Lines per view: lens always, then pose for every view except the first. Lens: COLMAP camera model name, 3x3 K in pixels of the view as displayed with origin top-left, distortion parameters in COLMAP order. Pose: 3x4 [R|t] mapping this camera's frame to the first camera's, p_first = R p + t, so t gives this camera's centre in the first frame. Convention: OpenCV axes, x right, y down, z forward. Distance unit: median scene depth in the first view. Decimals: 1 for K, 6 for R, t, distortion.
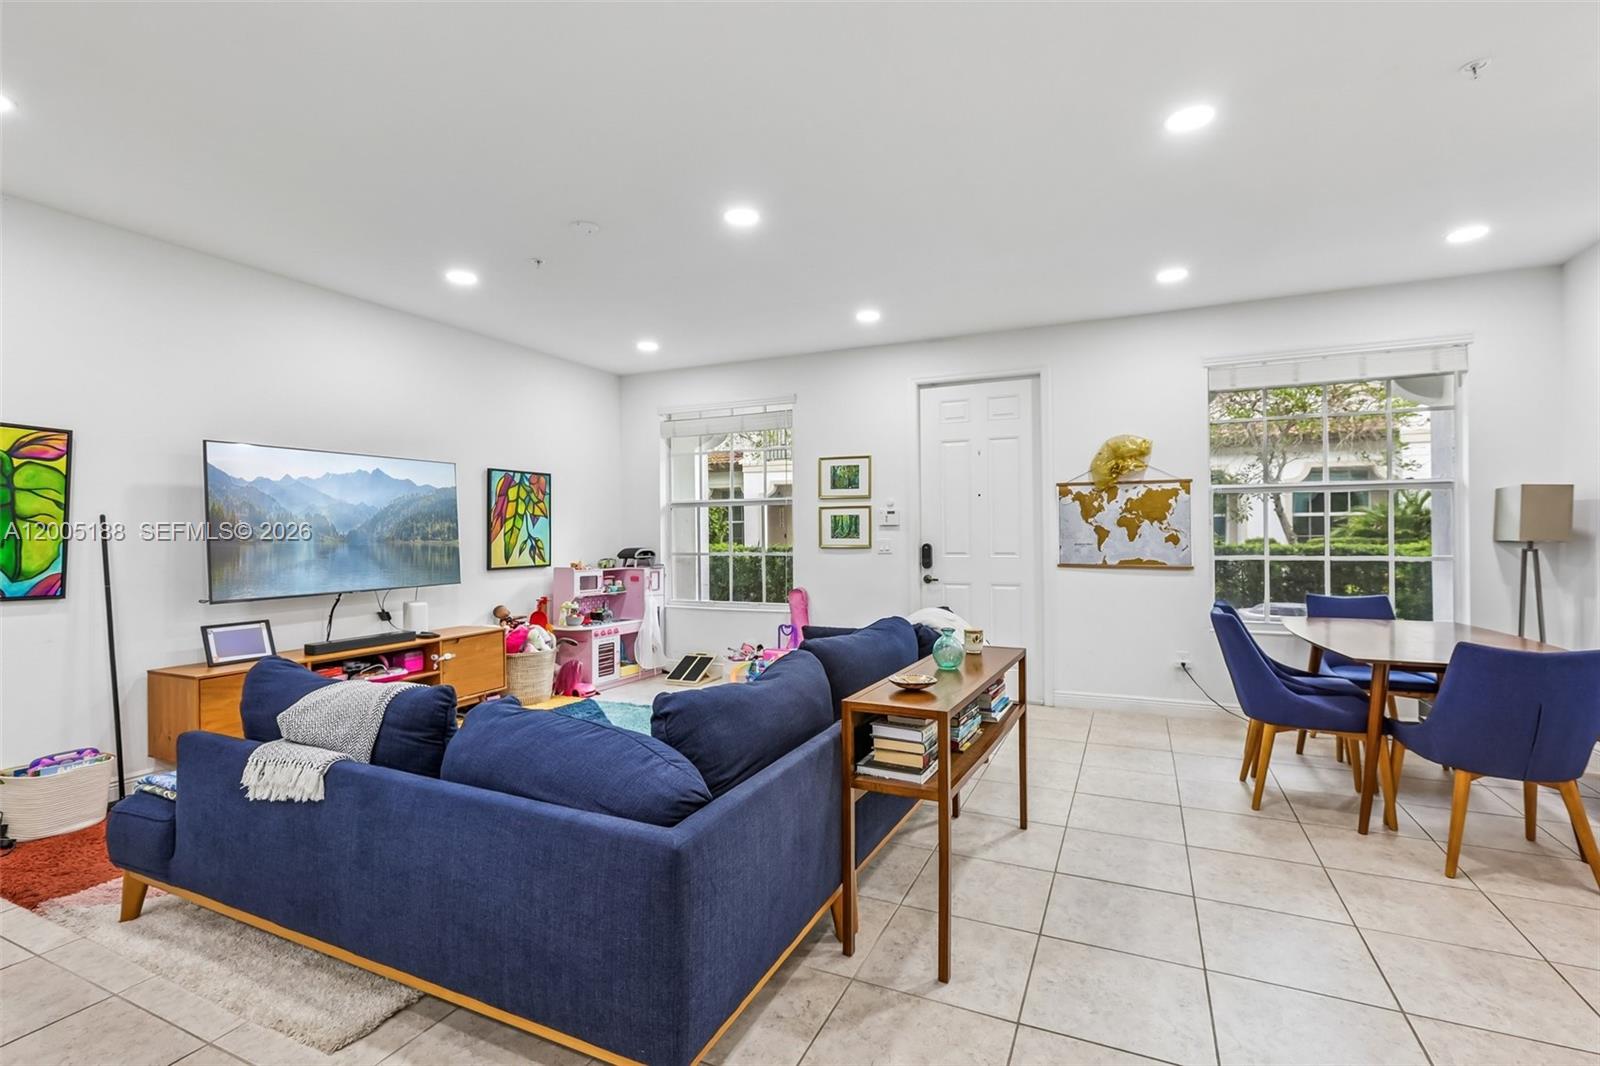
lens RADIAL K [[716.6, 0, 804.2], [0, 716.6, 530.5], [0, 0, 1]] dist [-0.004891, 0.004760]
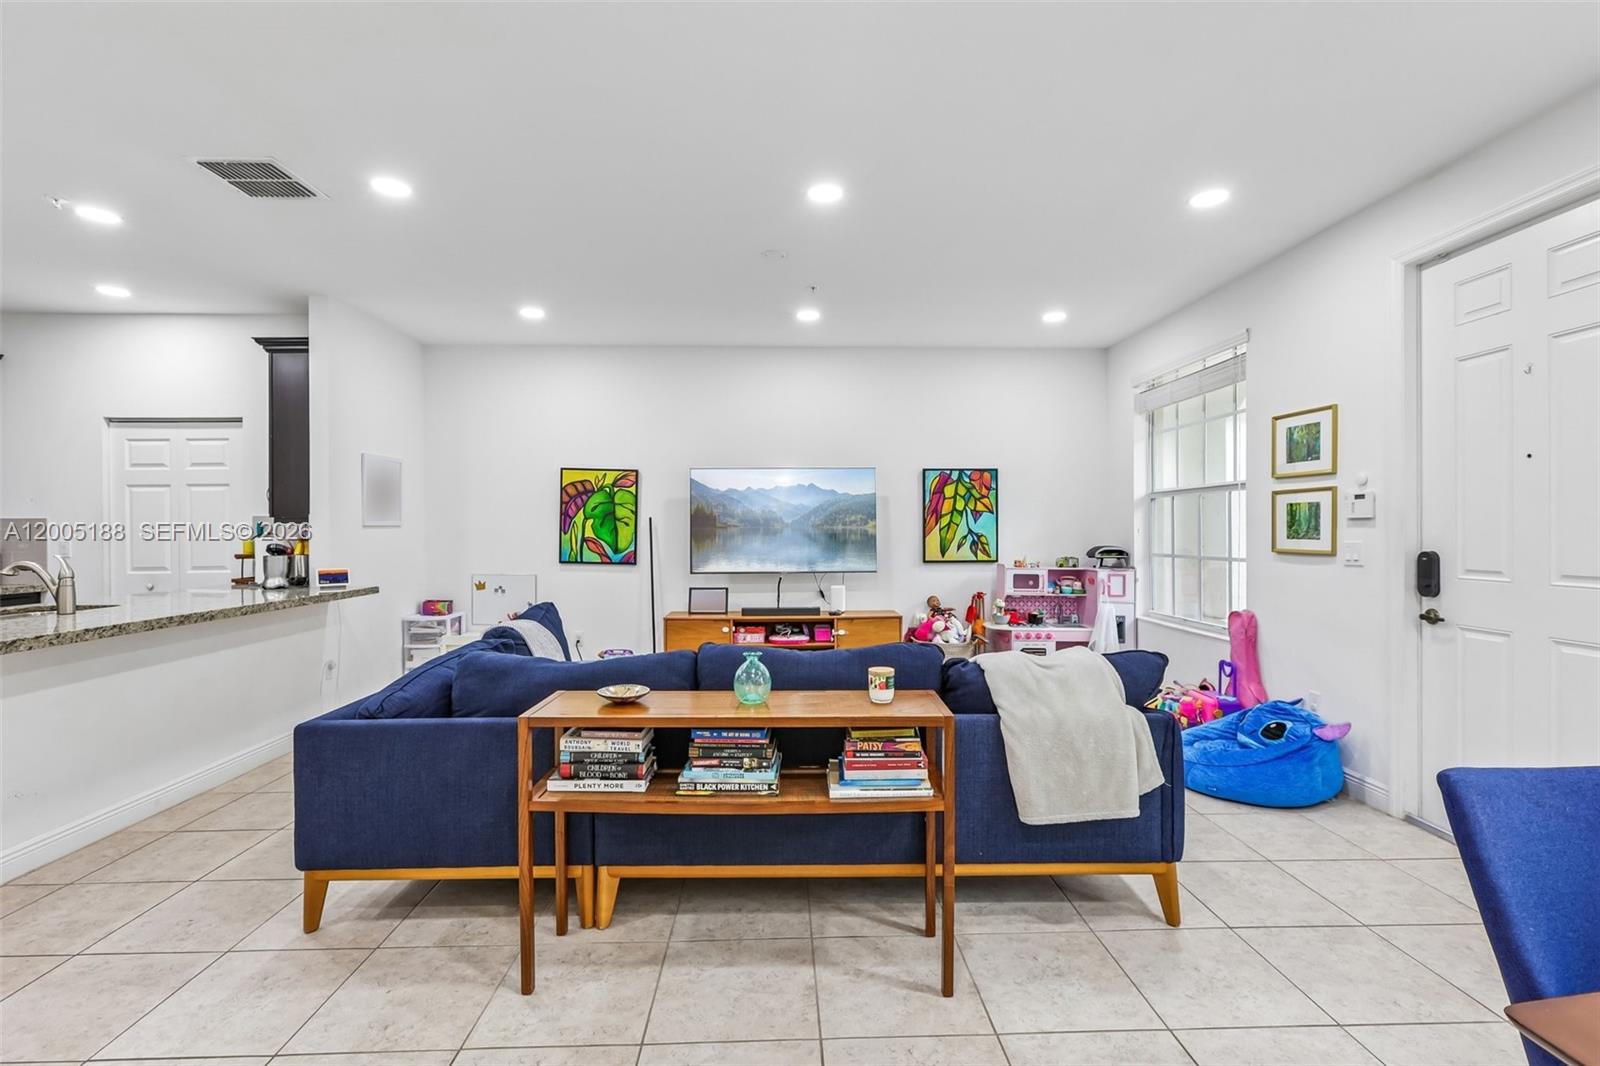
lens RADIAL K [[738.3, 0, 819.1], [0, 738.3, 532.5], [0, 0, 1]] dist [-0.021015, 0.010609]
pose [[0.453124, 0.009531, -0.891397, 0.477834], [0.001229, 0.999935, 0.011316, -0.003089], [0.891447, -0.006224, 0.453083, 0.344775]]
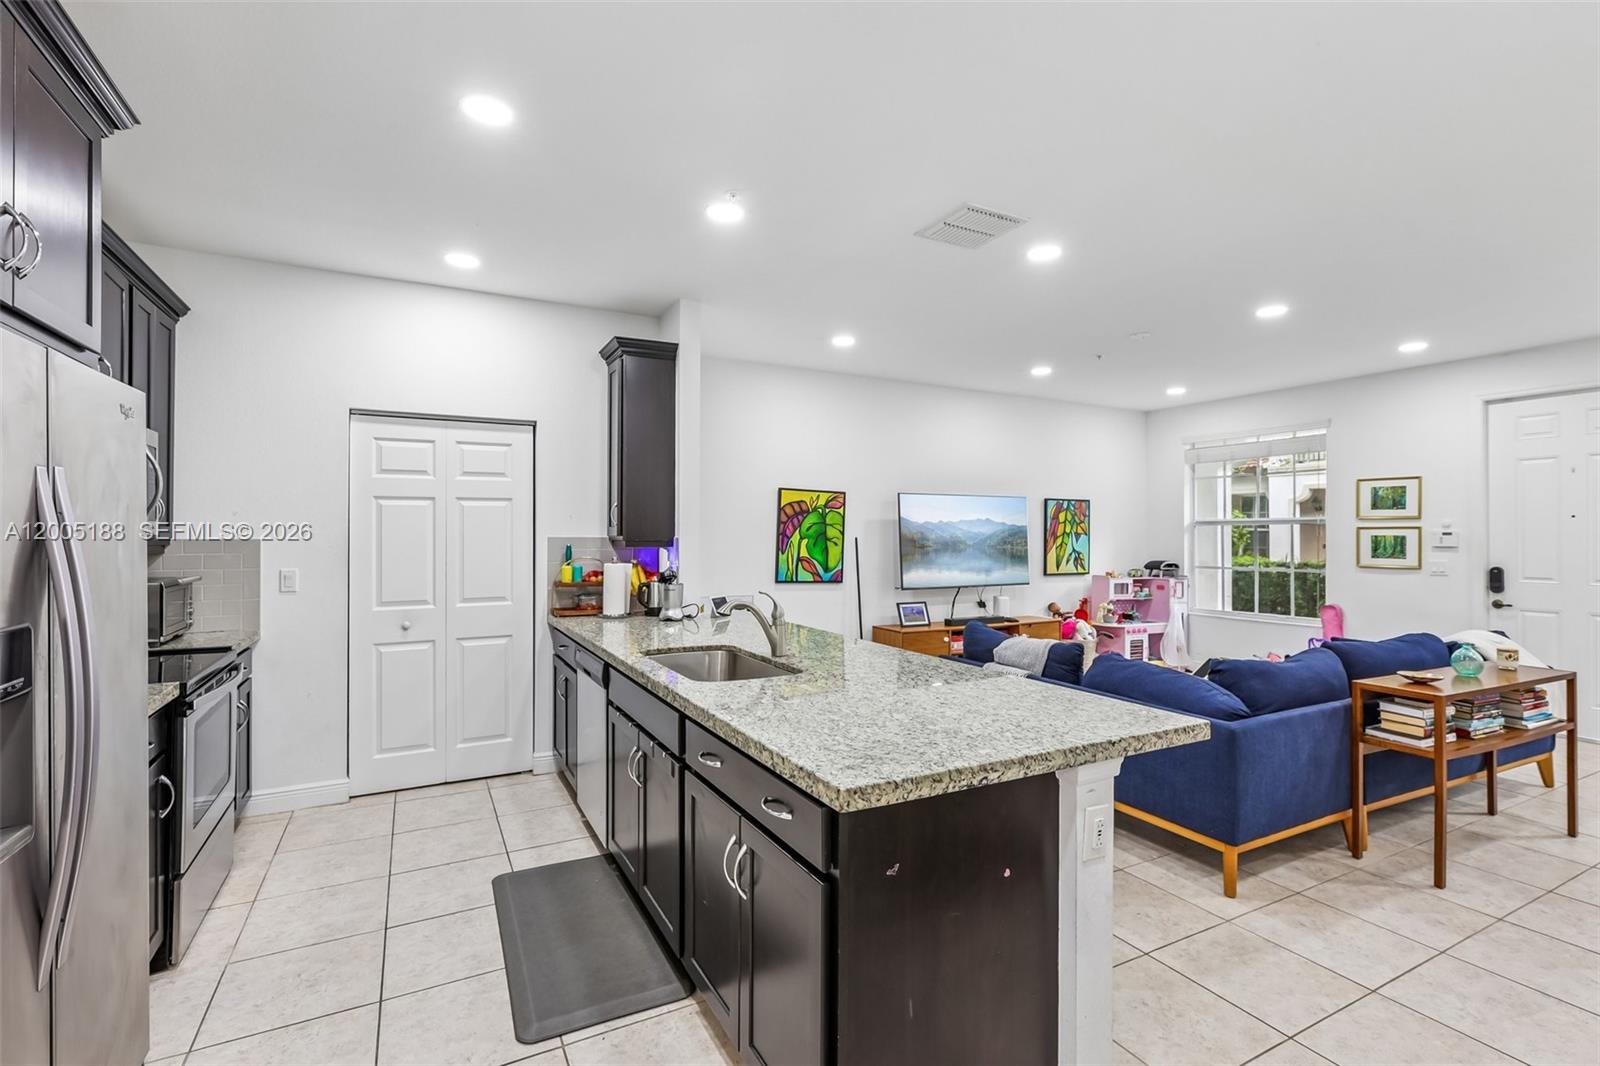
lens RADIAL K [[731.4, 0, 810.4], [0, 731.4, 529.2], [0, 0, 1]] dist [-0.009769, 0.006002]
pose [[0.799397, 0.005262, -0.600780, 0.024263], [-0.007856, 0.999968, -0.001695, -0.023838], [0.600752, 0.006075, 0.799412, -0.337501]]
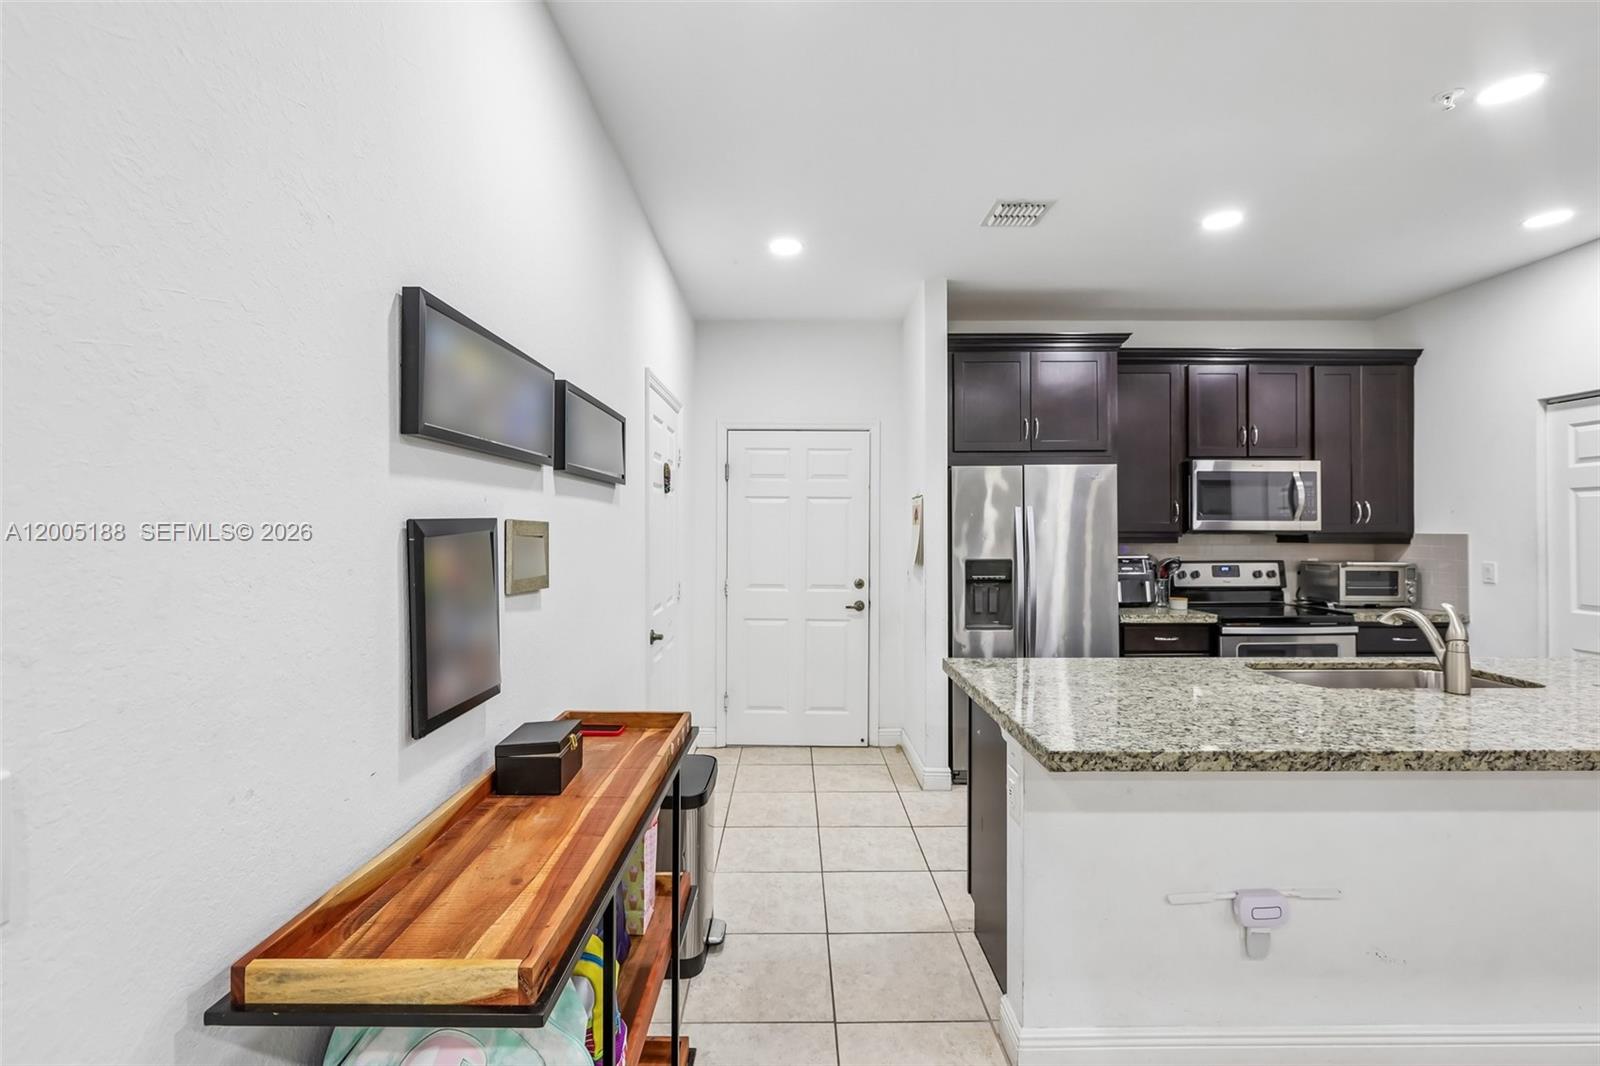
lens RADIAL K [[716.6, 0, 804.2], [0, 716.6, 530.5], [0, 0, 1]] dist [-0.004891, 0.004760]
pose [[-0.900645, 0.009803, -0.434445, 0.159973], [0.008120, 0.999951, 0.005729, -0.025834], [0.434479, 0.001632, -0.900680, 0.265487]]
